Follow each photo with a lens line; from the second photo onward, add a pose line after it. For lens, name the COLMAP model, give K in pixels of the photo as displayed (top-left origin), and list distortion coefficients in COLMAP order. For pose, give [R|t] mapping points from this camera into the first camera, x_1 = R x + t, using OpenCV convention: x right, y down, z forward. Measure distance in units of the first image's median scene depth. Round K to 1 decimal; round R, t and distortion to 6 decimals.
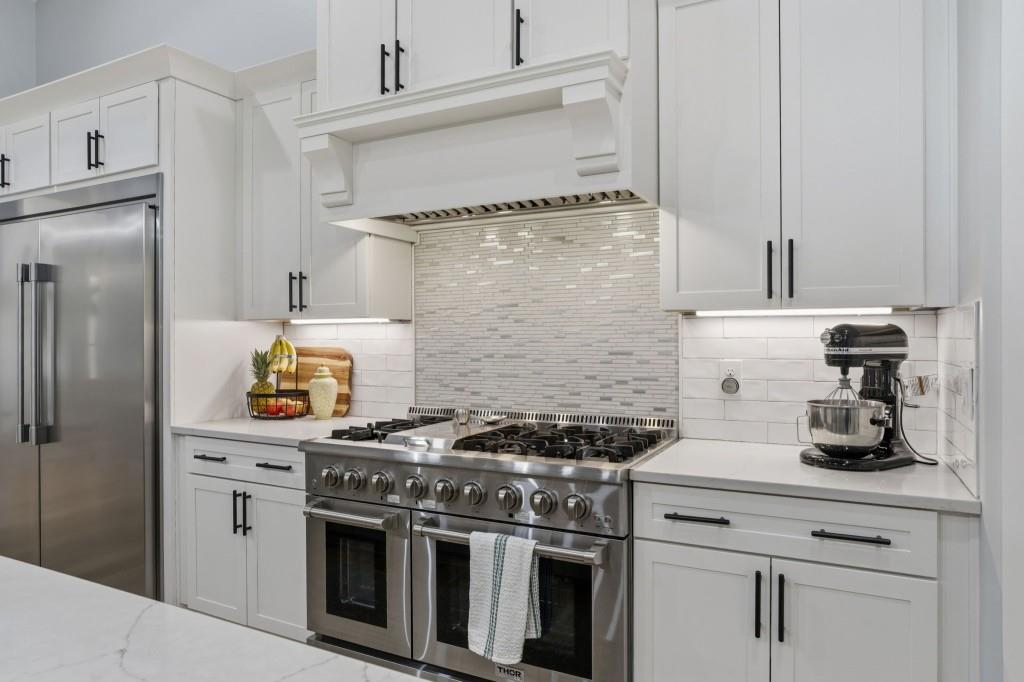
lens RADIAL K [[639.1, 0, 513.7], [0, 639.1, 335.7], [0, 0, 1]] dist [-0.005839, 0.000500]
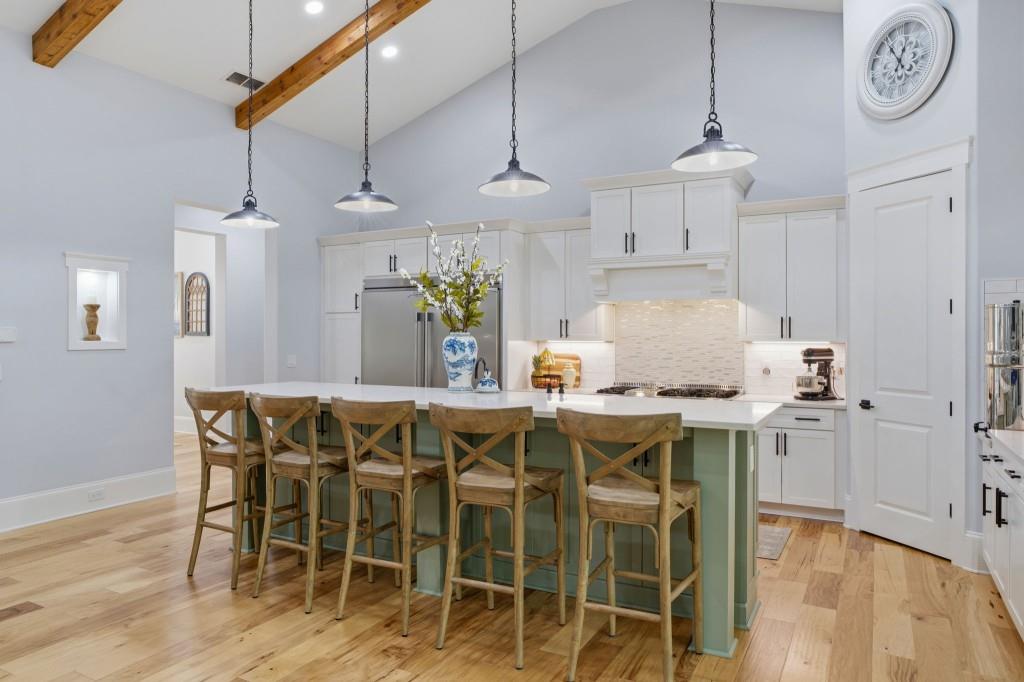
lens RADIAL K [[639.1, 0, 513.7], [0, 639.1, 335.7], [0, 0, 1]] dist [-0.005839, 0.000500]
pose [[0.999444, 0.001571, -0.033314, -0.632145], [-0.001454, 0.999993, 0.003543, -0.075938], [0.033319, -0.003493, 0.999439, -1.705977]]
